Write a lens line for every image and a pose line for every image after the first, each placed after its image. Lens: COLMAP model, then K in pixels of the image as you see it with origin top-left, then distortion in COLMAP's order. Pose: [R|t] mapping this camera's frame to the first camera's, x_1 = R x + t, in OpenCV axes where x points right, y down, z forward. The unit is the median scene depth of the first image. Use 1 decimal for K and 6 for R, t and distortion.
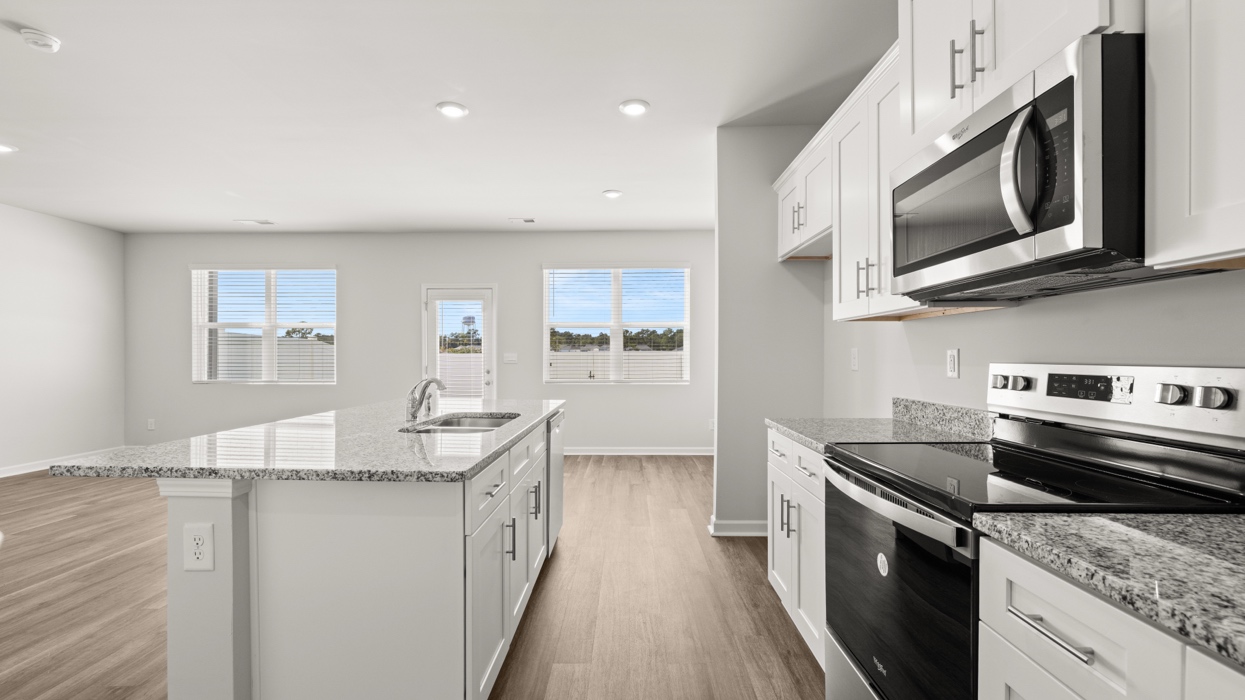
lens RADIAL K [[520.8, 0, 624.2], [0, 520.8, 356.1], [0, 0, 1]] dist [-0.002627, -0.001037]
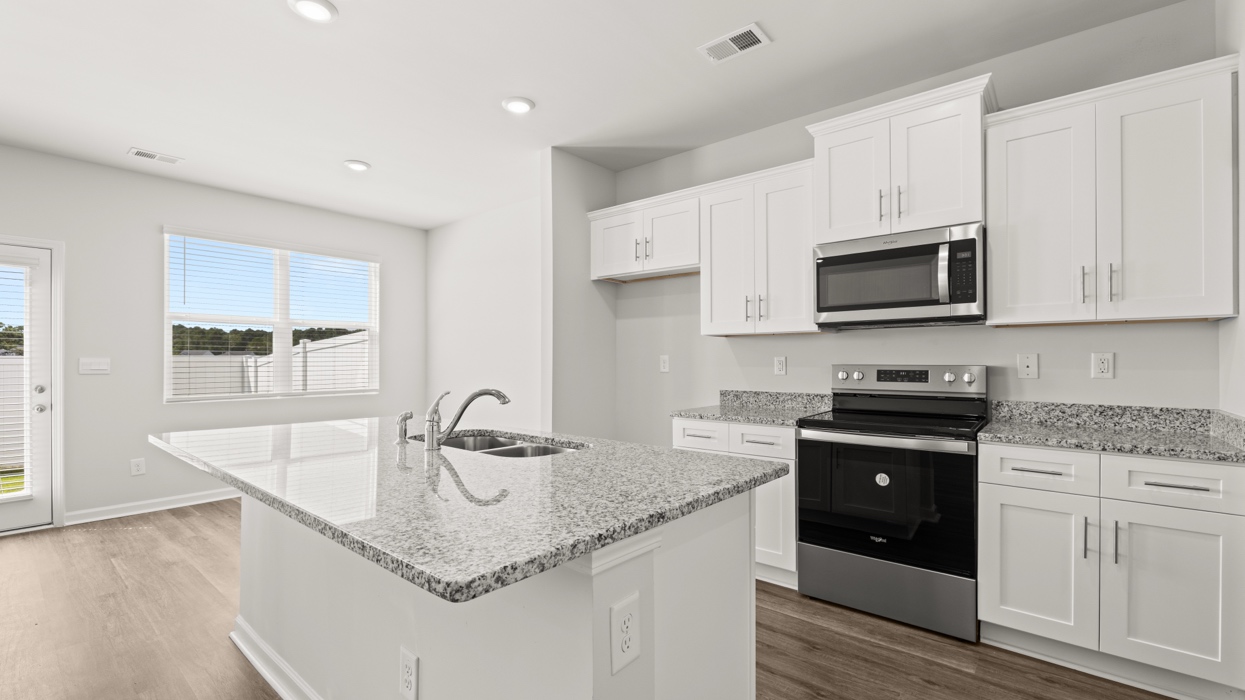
lens RADIAL K [[520.8, 0, 619.3], [0, 520.8, 358.0], [0, 0, 1]] dist [-0.002627, -0.001037]
pose [[0.631032, 0.004148, 0.775746, -0.317906], [0.001792, 0.999975, -0.006804, 0.000116], [-0.775755, 0.005683, 0.631009, 0.129012]]
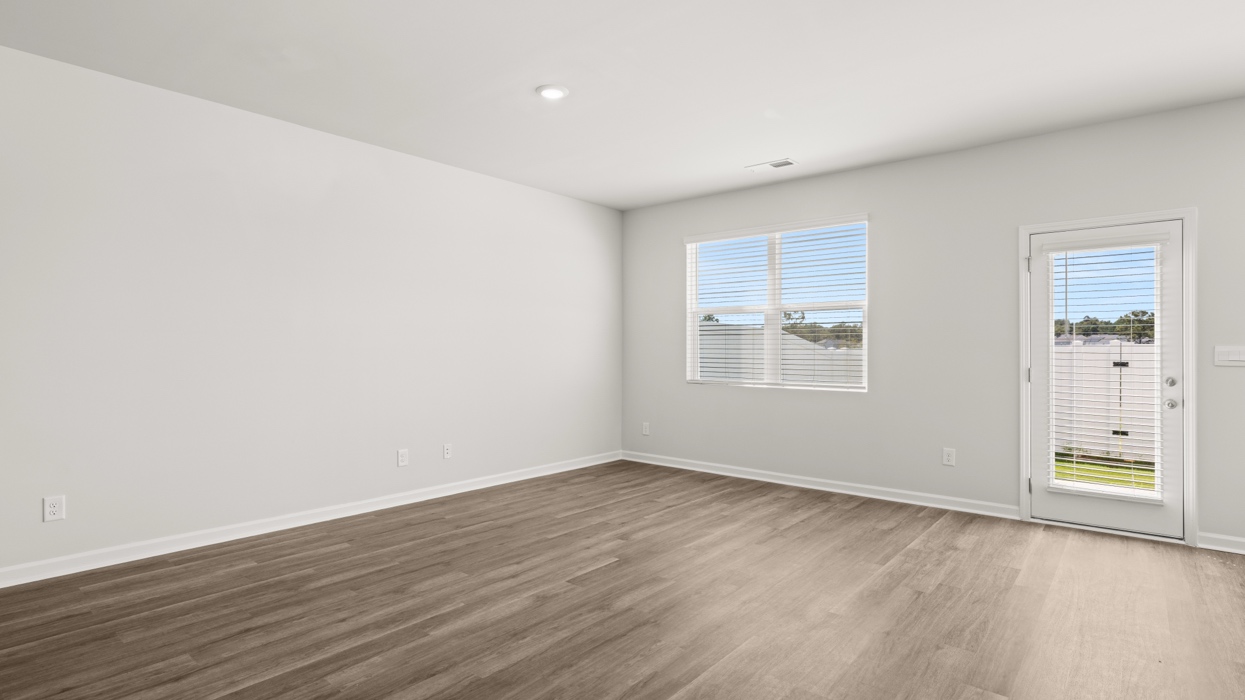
lens RADIAL K [[614.7, 0, 618.0], [0, 614.7, 349.3], [0, 0, 1]] dist [-0.008022, 0.001981]
pose [[0.767242, 0.002247, -0.641354, -0.307719], [-0.002528, 0.999997, 0.000480, -0.000682], [0.641353, 0.001253, 0.767245, 0.197054]]
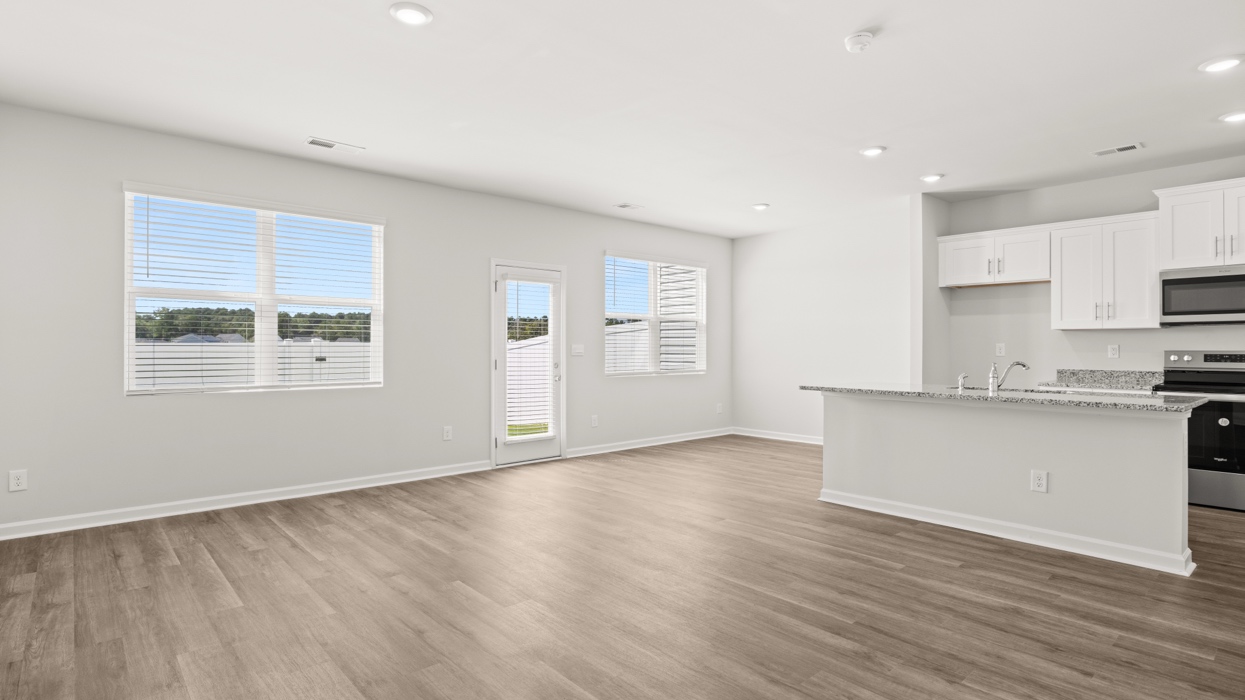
lens RADIAL K [[614.7, 0, 619.7], [0, 614.7, 345.4], [0, 0, 1]] dist [-0.008022, 0.001981]
pose [[0.740298, 0.004255, 0.672266, -0.923929], [-0.001313, 0.999987, -0.004884, 0.001530], [-0.672278, 0.002733, 0.740294, 0.167169]]
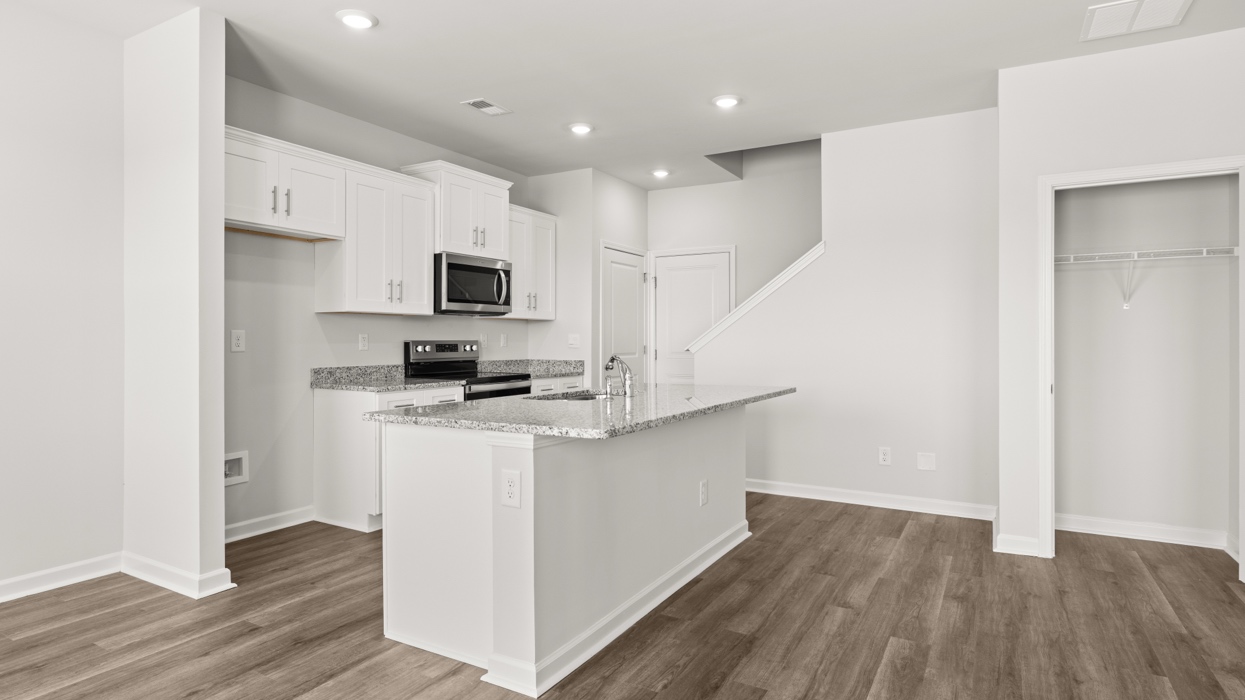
lens RADIAL K [[664.5, 0, 617.7], [0, 664.5, 340.4], [0, 0, 1]] dist [-0.000453, -0.001807]
pose [[-0.866200, -0.000435, 0.499697, -0.424861], [0.001028, 0.999996, 0.002653, 0.001388], [-0.499696, 0.002812, -0.866196, 0.867467]]
